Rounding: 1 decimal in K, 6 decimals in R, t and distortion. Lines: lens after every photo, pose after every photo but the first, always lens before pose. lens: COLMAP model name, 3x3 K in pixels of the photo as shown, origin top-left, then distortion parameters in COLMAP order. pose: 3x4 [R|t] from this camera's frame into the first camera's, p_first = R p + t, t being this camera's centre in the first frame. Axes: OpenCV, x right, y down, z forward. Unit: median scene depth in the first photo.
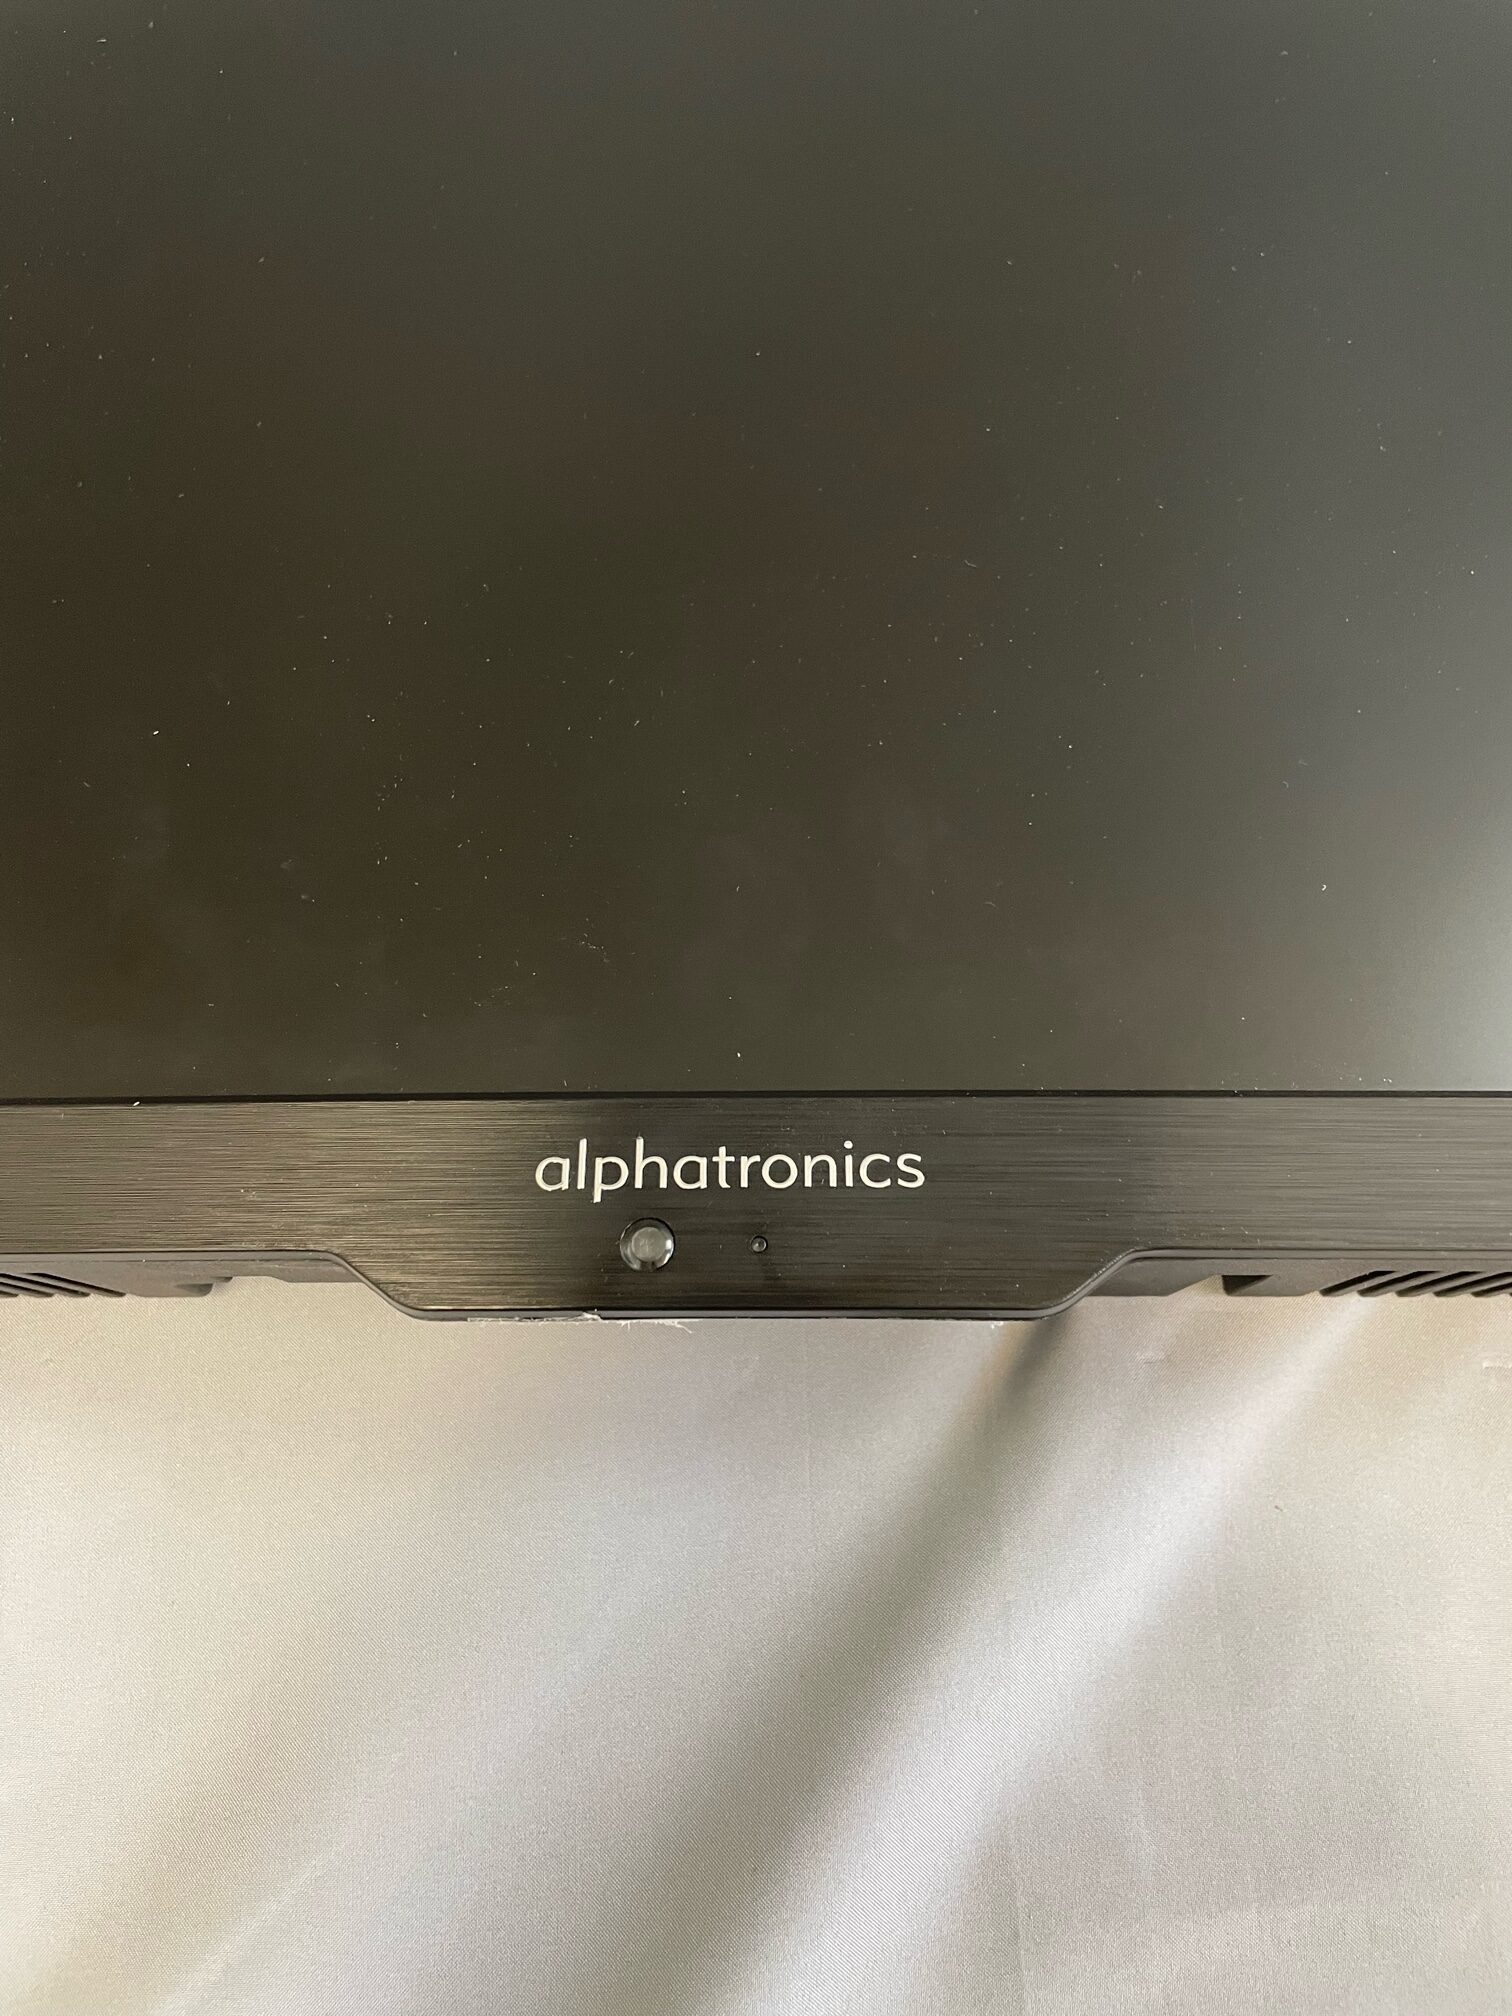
lens RADIAL K [[1377.8, 0, 756.0], [0, 1377.8, 1008.0], [0, 0, 1]] dist [0.073672, -0.093985]
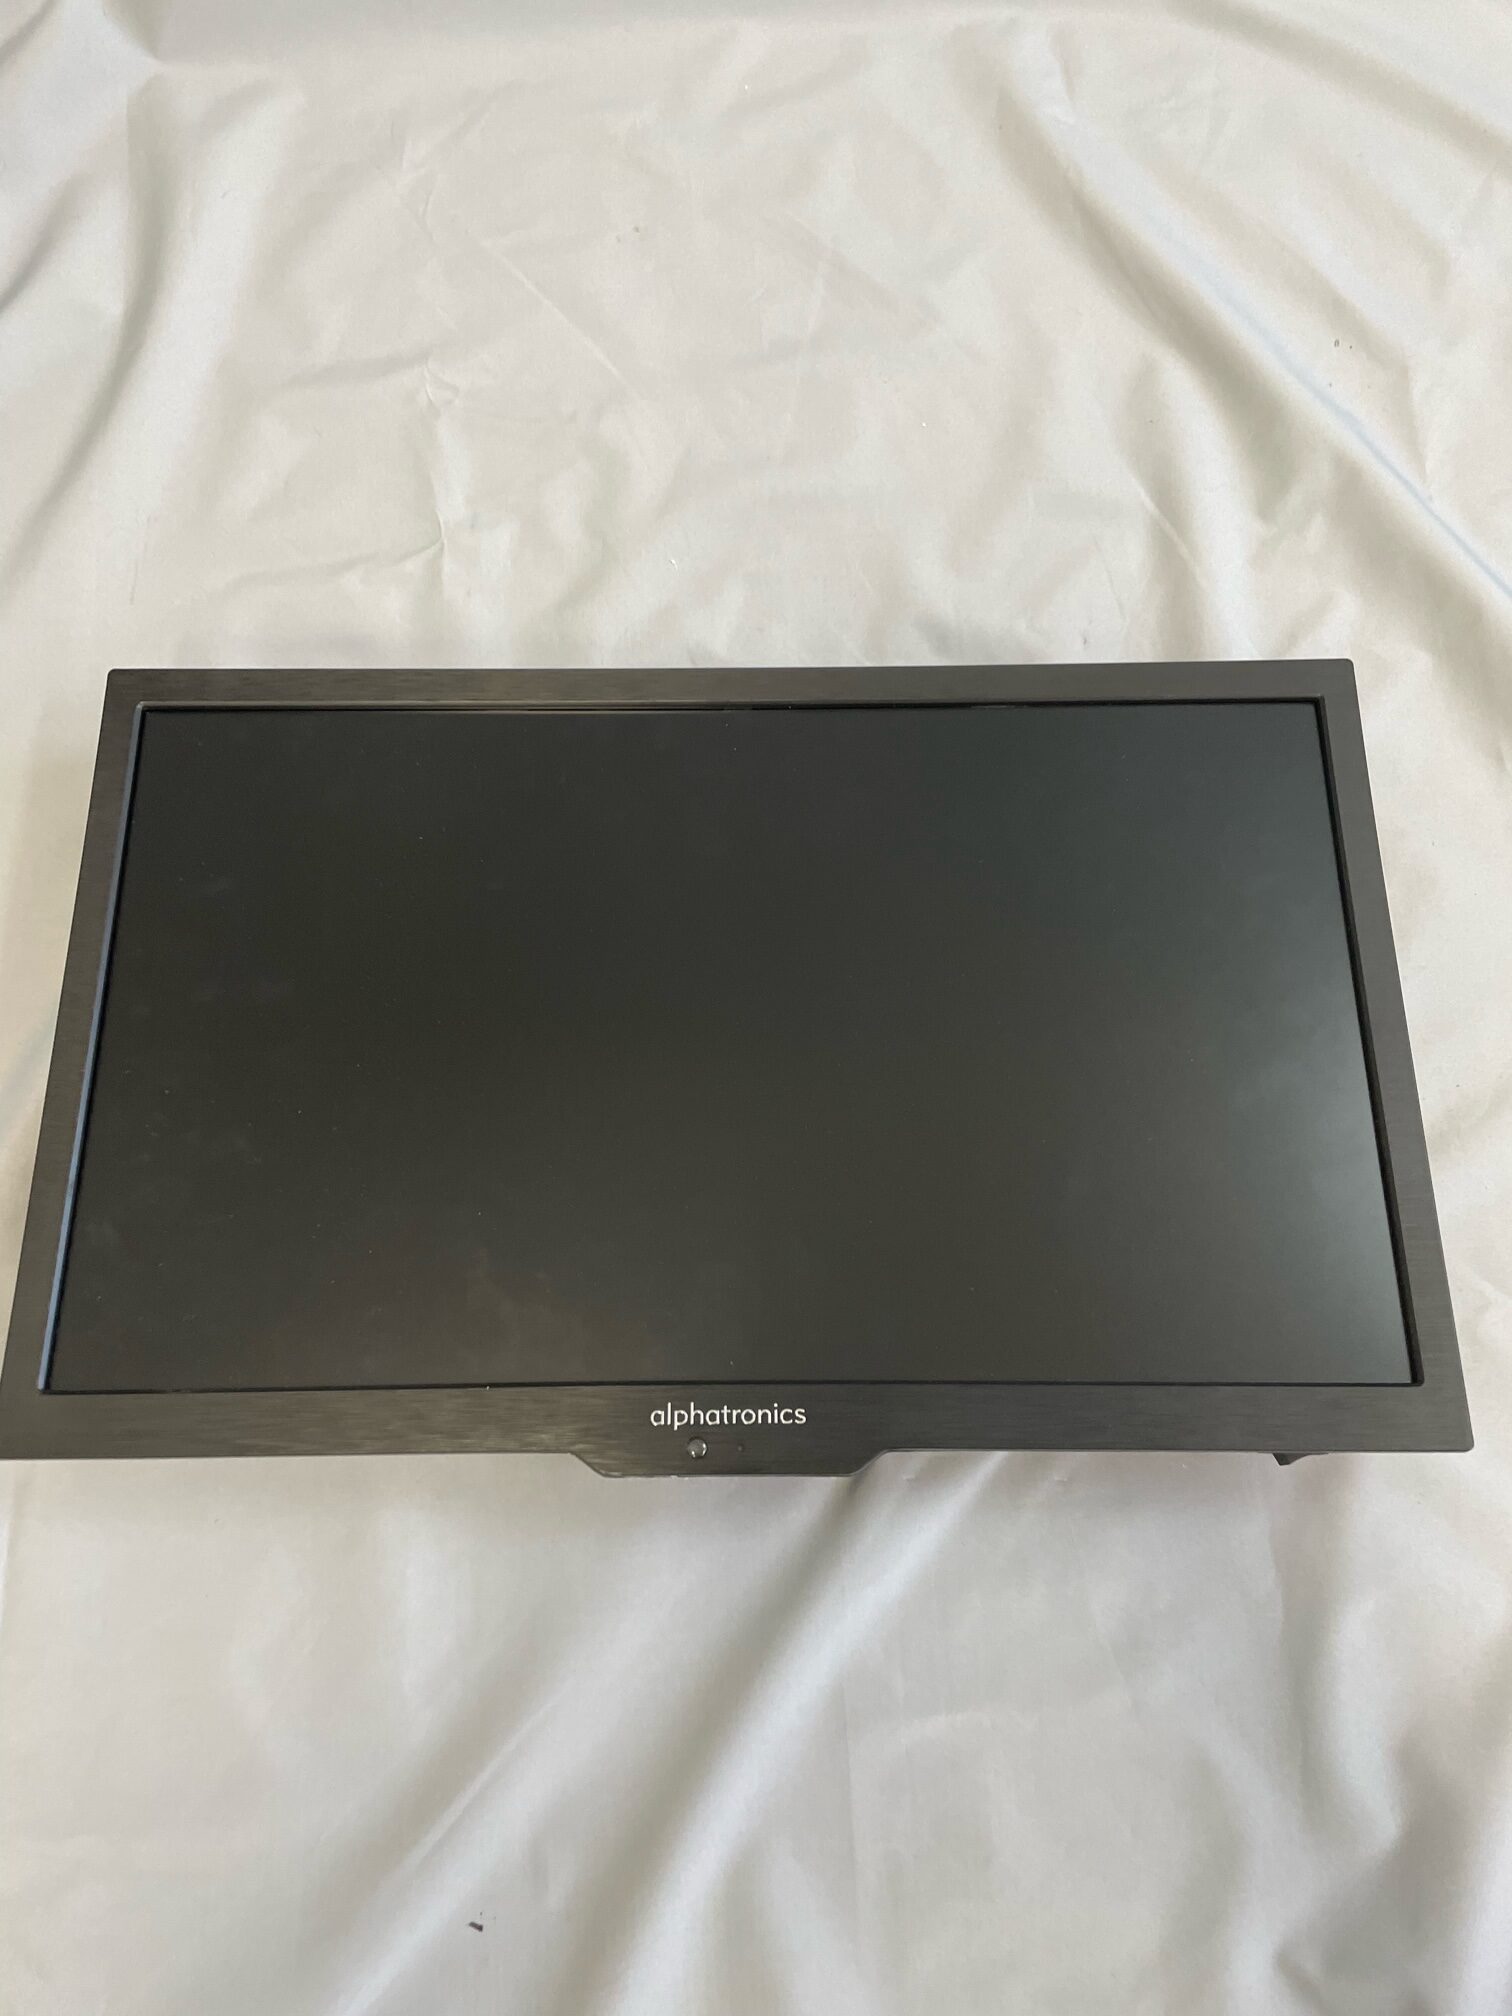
lens RADIAL K [[1371.0, 0, 730.7], [0, 1371.0, 1005.7], [0, 0, 1]] dist [0.072194, -0.088879]
pose [[0.999741, 0.002754, 0.022589, -0.073110], [-0.003103, 0.999876, 0.015462, -0.665010], [-0.022543, -0.015528, 0.999625, -1.488281]]
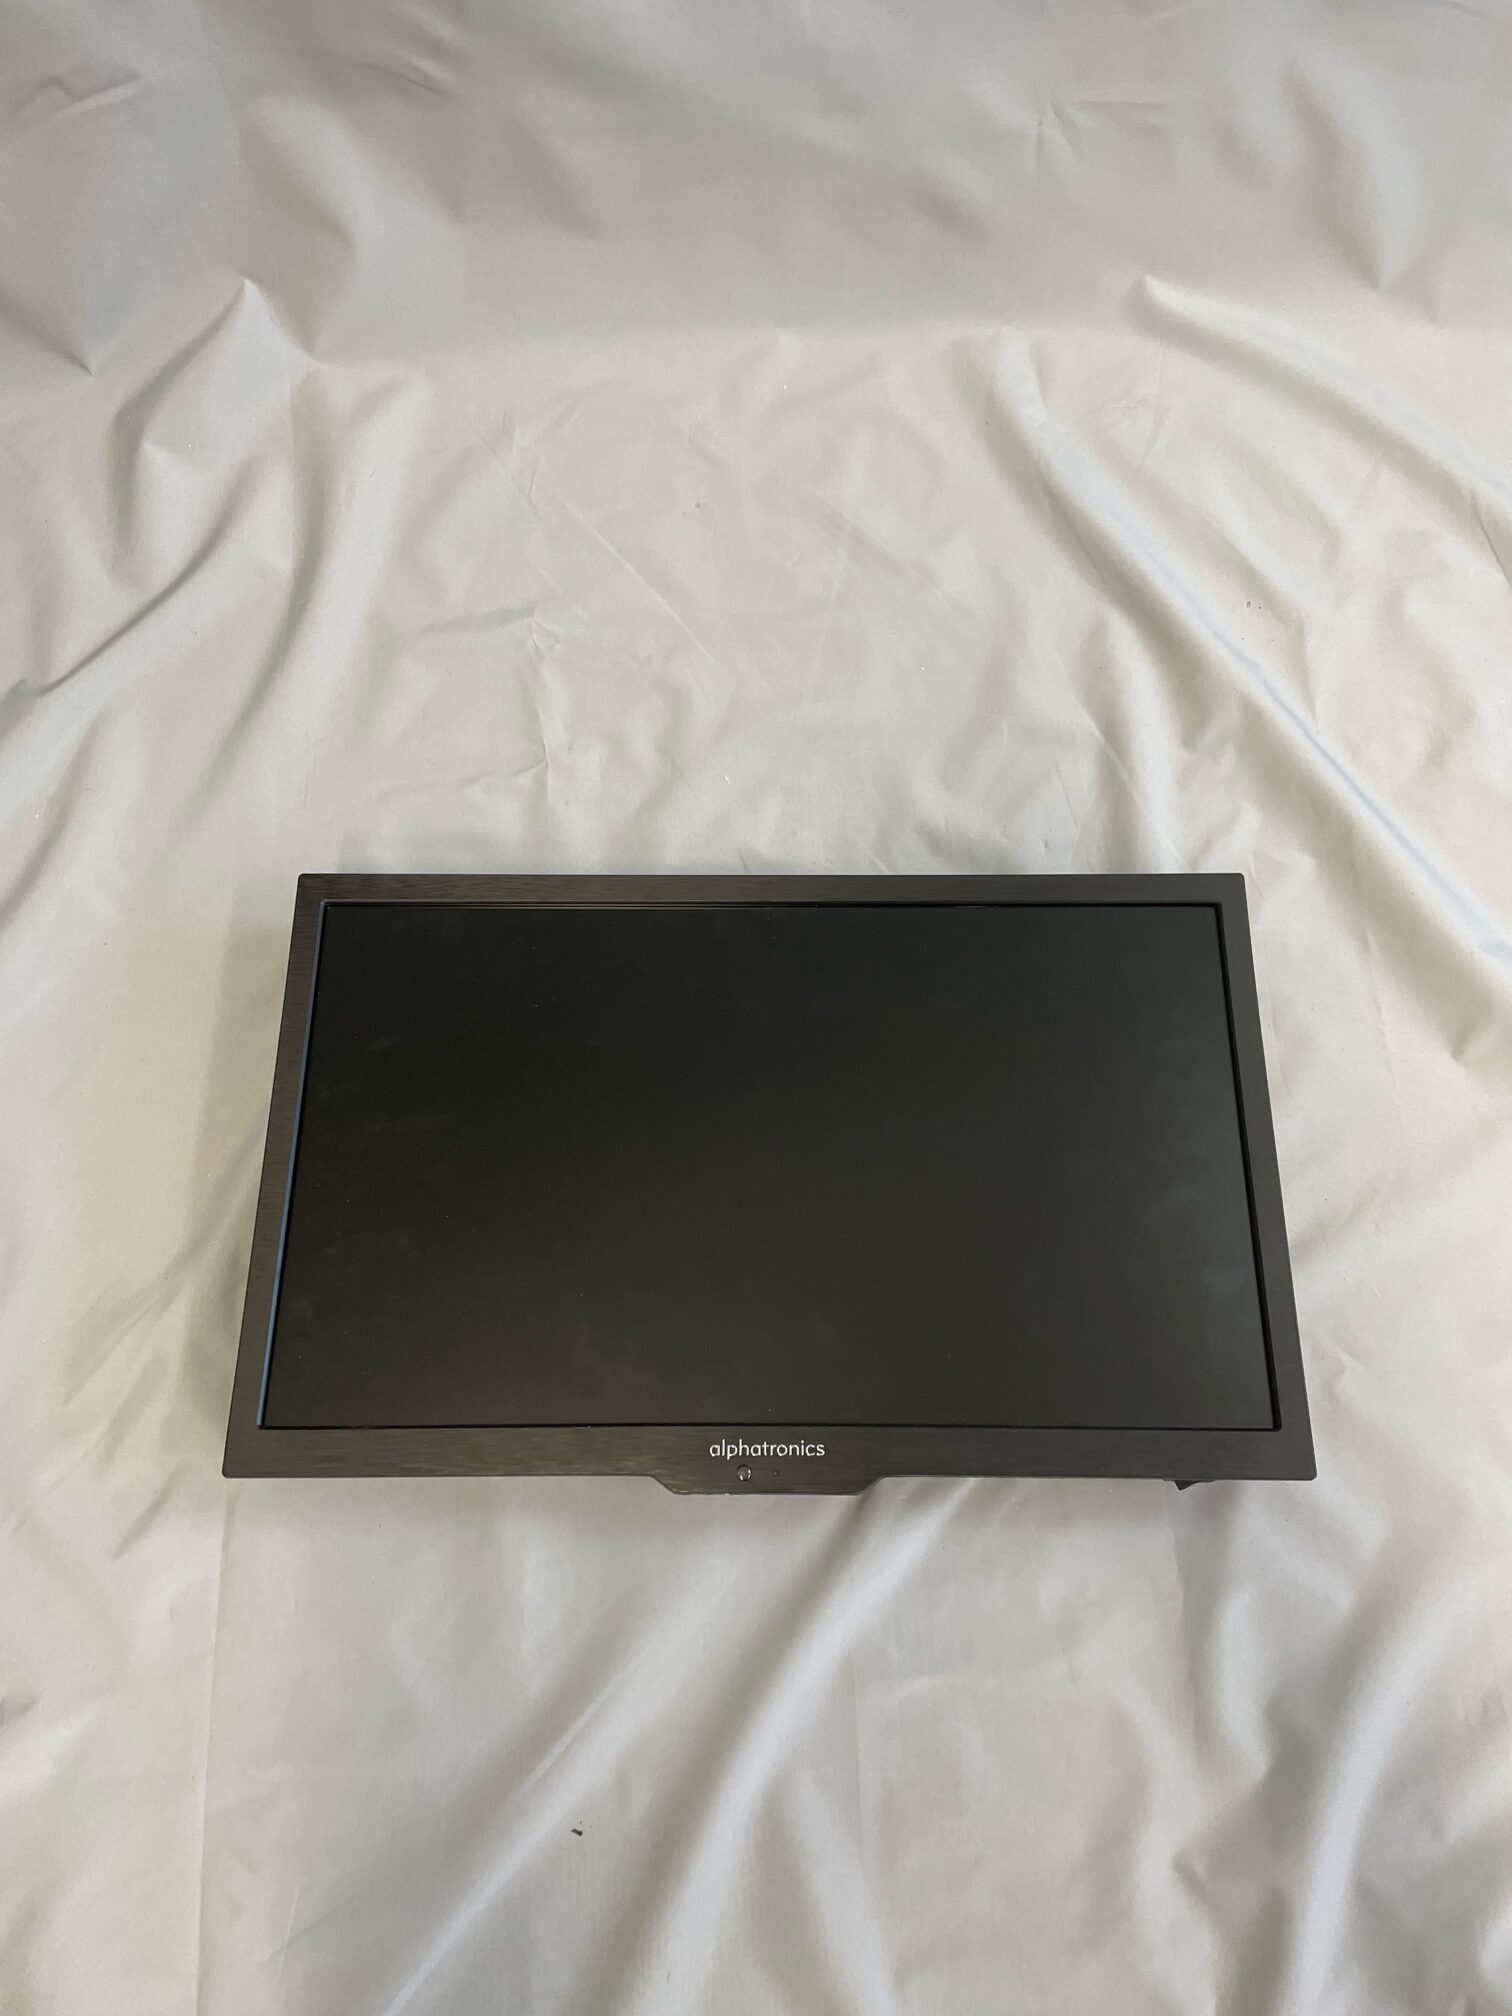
lens RADIAL K [[1377.8, 0, 756.0], [0, 1377.8, 1008.0], [0, 0, 1]] dist [0.073672, -0.093985]
pose [[0.999785, 0.009481, 0.018431, -0.119555], [-0.009357, 0.999933, -0.006800, -0.941419], [-0.018494, 0.006626, 0.999807, -2.405870]]
